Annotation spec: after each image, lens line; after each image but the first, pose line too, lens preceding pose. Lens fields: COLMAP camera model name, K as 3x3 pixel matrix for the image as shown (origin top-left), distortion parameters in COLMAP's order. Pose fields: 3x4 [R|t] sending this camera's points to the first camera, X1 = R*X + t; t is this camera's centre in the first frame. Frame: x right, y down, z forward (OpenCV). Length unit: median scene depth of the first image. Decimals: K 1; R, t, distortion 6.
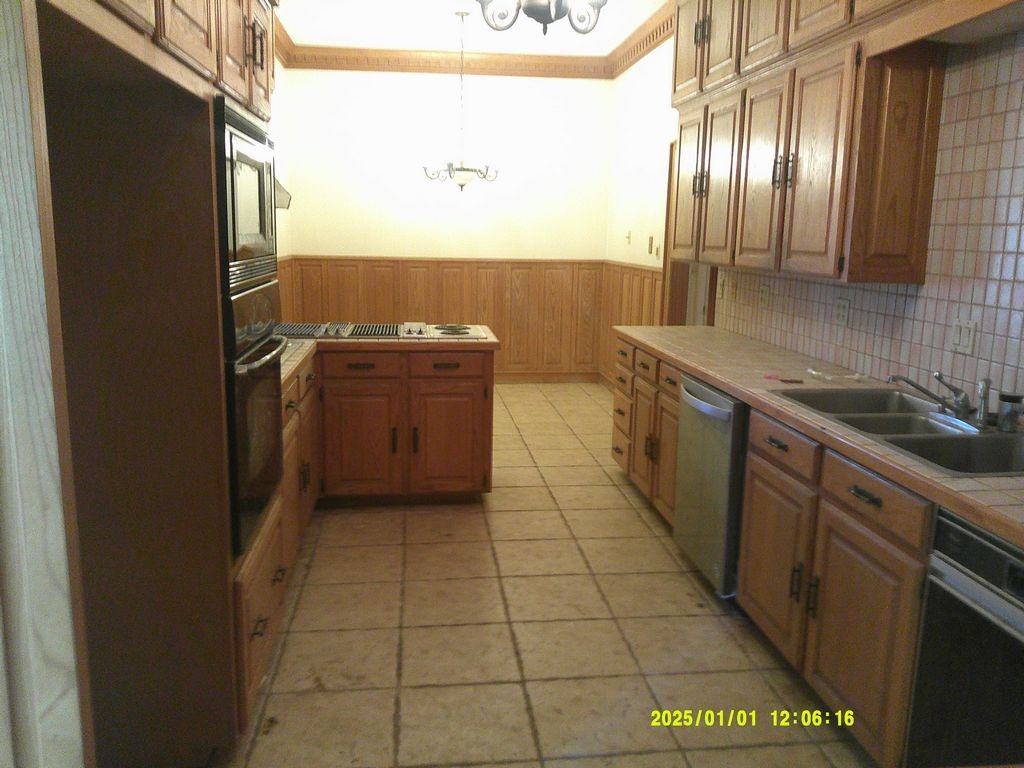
lens RADIAL K [[822.7, 0, 510.3], [0, 822.7, 385.6], [0, 0, 1]] dist [-0.029425, 0.006103]
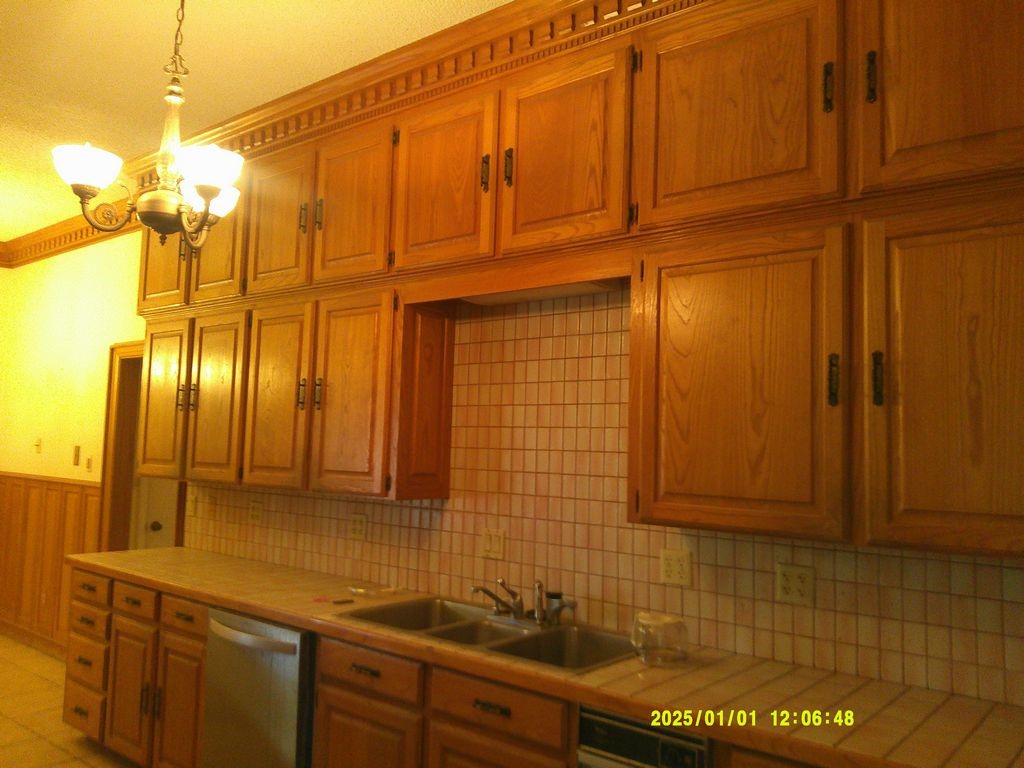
lens RADIAL K [[822.7, 0, 515.6], [0, 822.7, 348.7], [0, 0, 1]] dist [-0.029425, 0.006103]
pose [[0.713295, 0.086032, 0.695564, -0.239290], [0.114294, 0.964874, -0.236550, -0.044853], [-0.691482, 0.248229, 0.678406, 0.108788]]
